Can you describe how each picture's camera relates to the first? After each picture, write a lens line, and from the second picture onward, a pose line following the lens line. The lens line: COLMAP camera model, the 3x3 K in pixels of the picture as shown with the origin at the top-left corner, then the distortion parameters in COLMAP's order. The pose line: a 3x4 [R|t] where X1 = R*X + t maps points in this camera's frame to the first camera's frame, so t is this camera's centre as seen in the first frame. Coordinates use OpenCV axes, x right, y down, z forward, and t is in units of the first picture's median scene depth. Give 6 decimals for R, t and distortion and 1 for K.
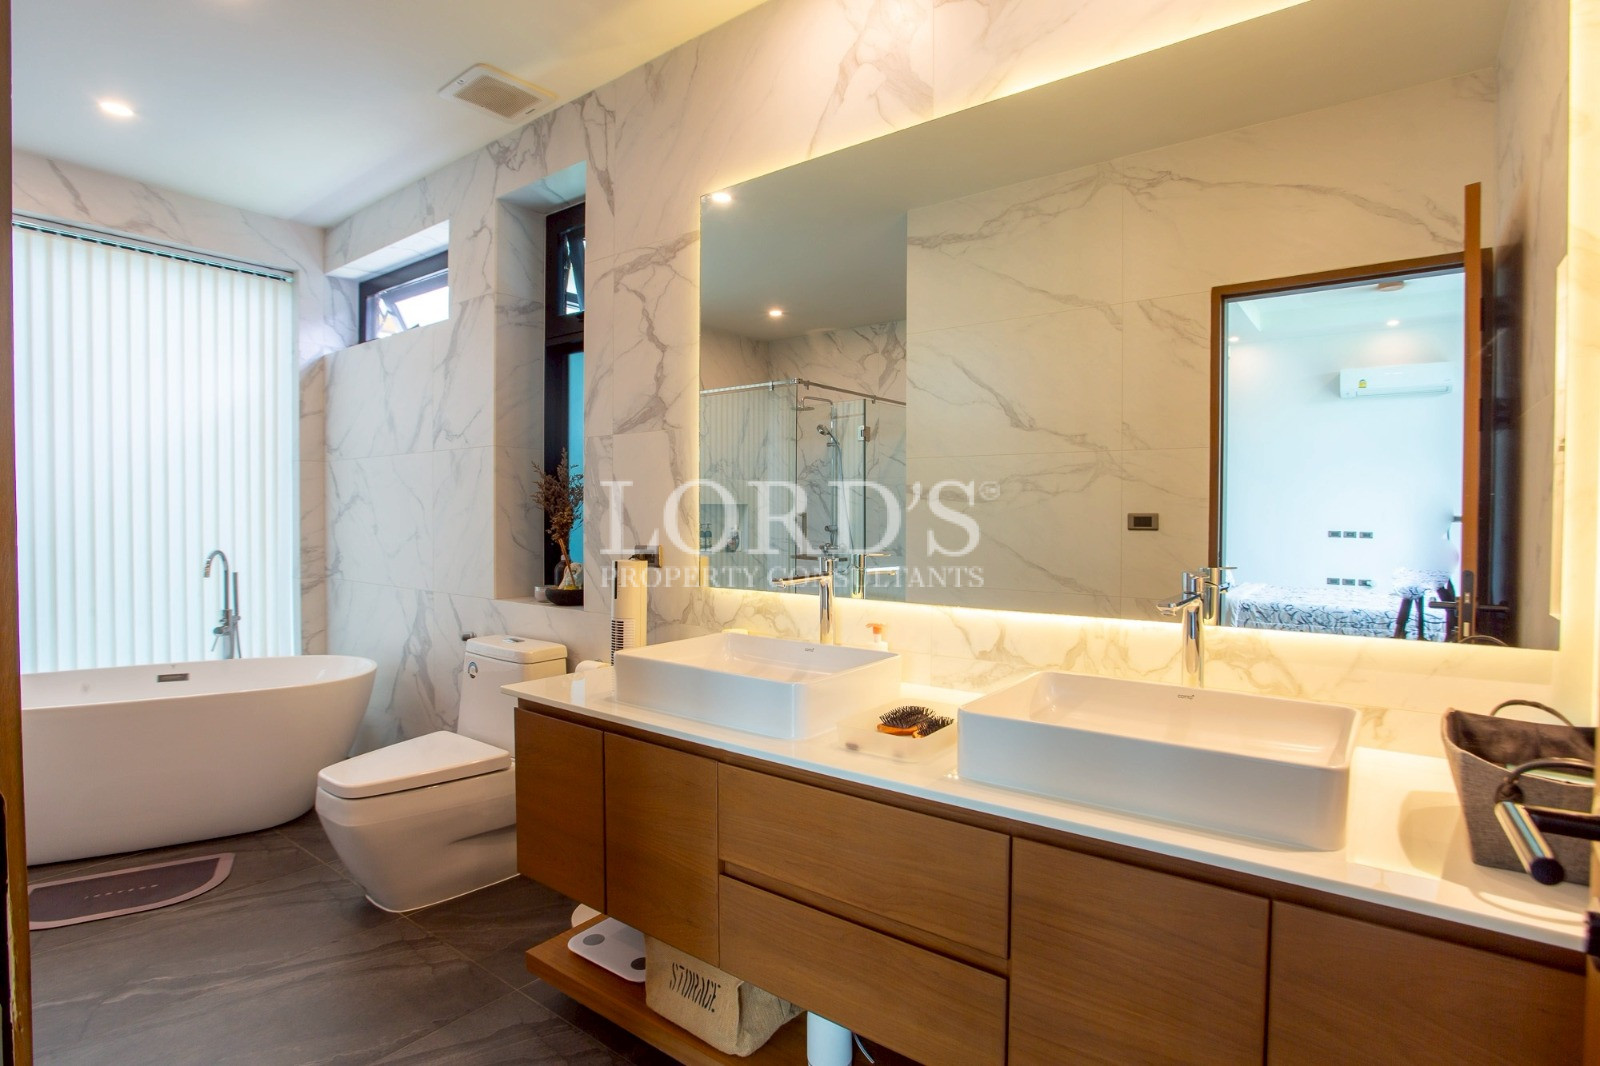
lens RADIAL K [[785.0, 0, 807.1], [0, 785.0, 530.7], [0, 0, 1]] dist [-0.044737, 0.014268]
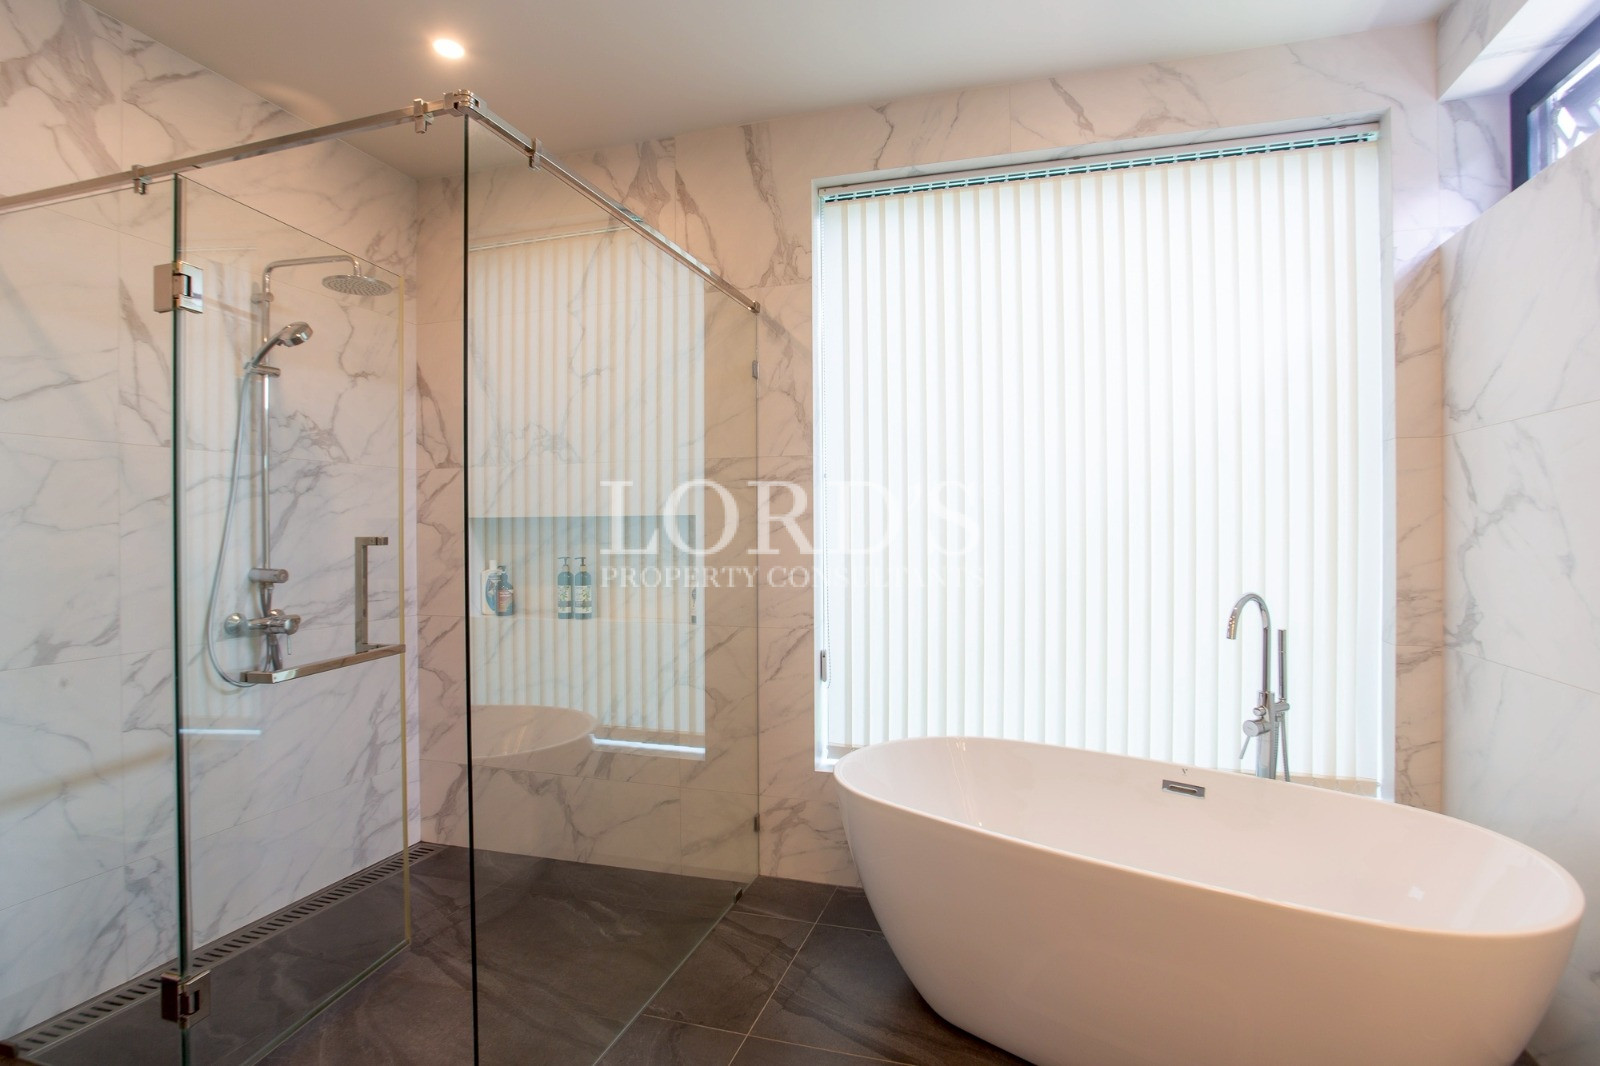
lens RADIAL K [[785.0, 0, 807.1], [0, 785.0, 530.7], [0, 0, 1]] dist [-0.044737, 0.014268]
pose [[0.328612, -0.006642, -0.944442, -0.264698], [-0.016057, 0.999791, -0.012618, -0.008418], [0.944329, 0.019311, 0.328437, 0.402886]]
